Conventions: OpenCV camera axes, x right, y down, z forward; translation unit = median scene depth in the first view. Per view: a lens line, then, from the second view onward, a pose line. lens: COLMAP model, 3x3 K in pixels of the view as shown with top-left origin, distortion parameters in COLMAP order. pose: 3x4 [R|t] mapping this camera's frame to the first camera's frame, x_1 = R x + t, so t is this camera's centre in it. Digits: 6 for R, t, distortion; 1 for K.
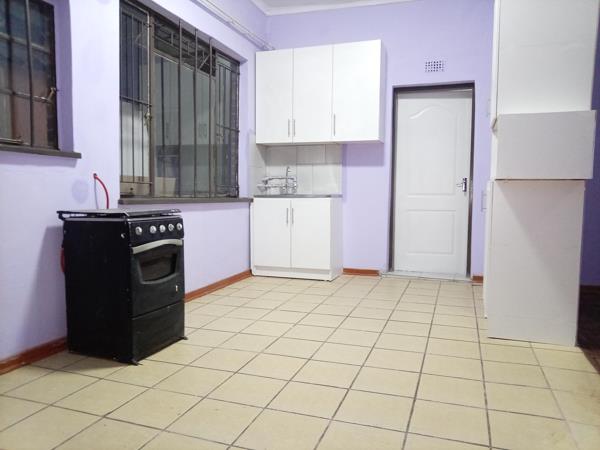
lens RADIAL K [[446.6, 0, 300.0], [0, 446.6, 225.0], [0, 0, 1]] dist [0.041711, -0.097064]
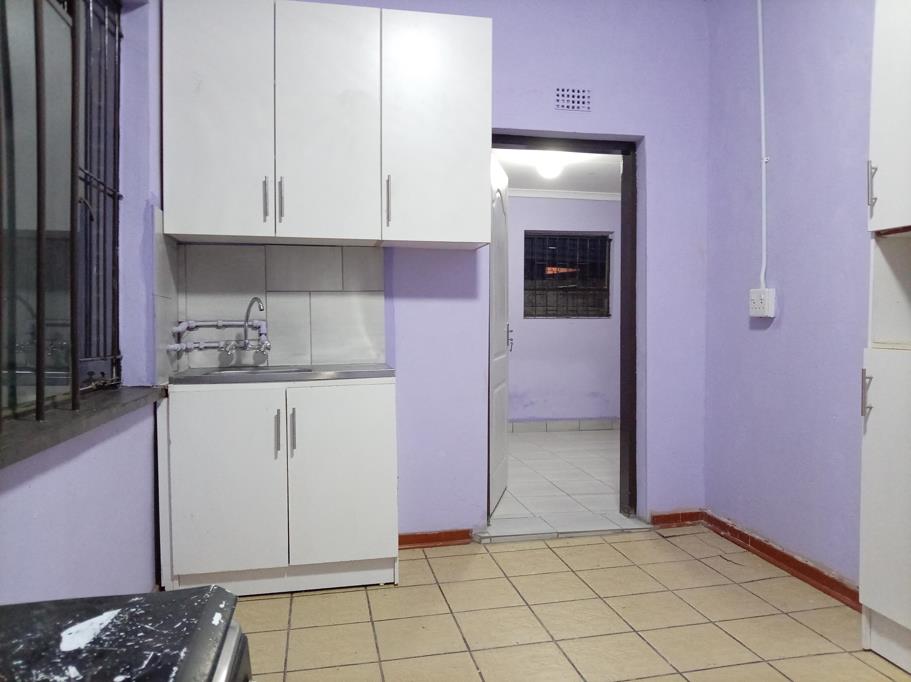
lens RADIAL K [[678.1, 0, 455.5], [0, 678.1, 341.0], [0, 0, 1]] dist [0.041711, -0.097064]
pose [[0.850432, -0.026809, 0.525401, -0.193118], [0.049753, 0.998323, -0.029591, -0.068384], [-0.523726, 0.051305, 0.850340, 0.416111]]
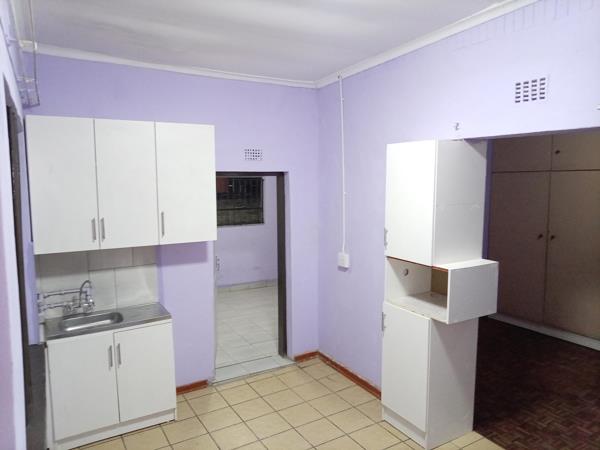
lens RADIAL K [[446.6, 0, 300.0], [0, 446.6, 225.0], [0, 0, 1]] dist [0.041711, -0.097064]
pose [[0.632462, -0.099448, 0.768181, -0.352188], [0.069876, 0.995006, 0.071282, -0.247757], [-0.771433, 0.008594, 0.636252, 0.300787]]
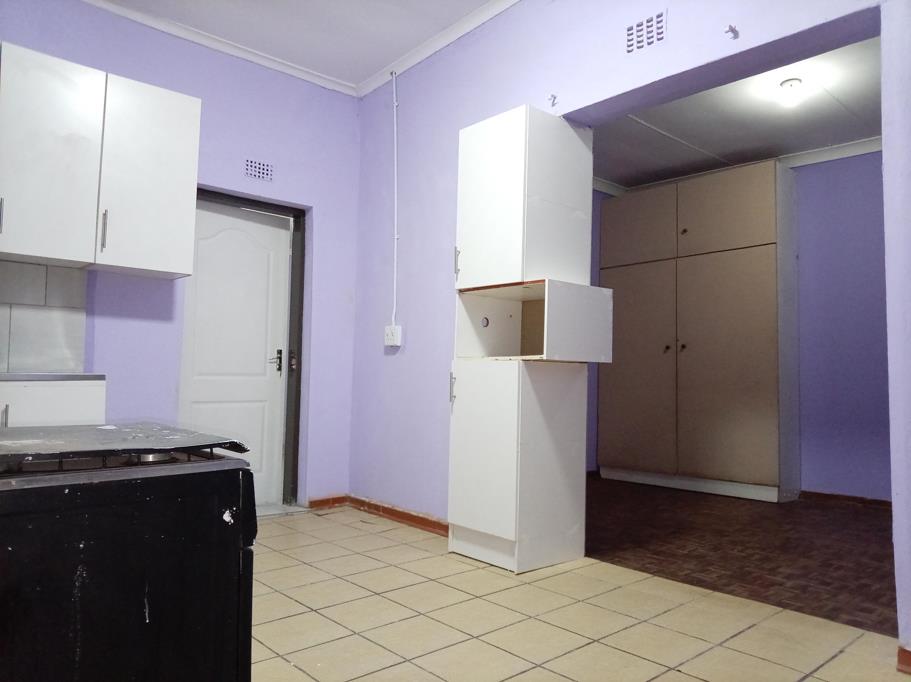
lens RADIAL K [[678.1, 0, 455.5], [0, 678.1, 341.0], [0, 0, 1]] dist [0.041711, -0.097064]
pose [[0.474021, 0.048988, 0.879150, -0.363860], [0.048035, 0.995526, -0.081373, -0.025031], [-0.879202, 0.080802, 0.469547, 0.311276]]
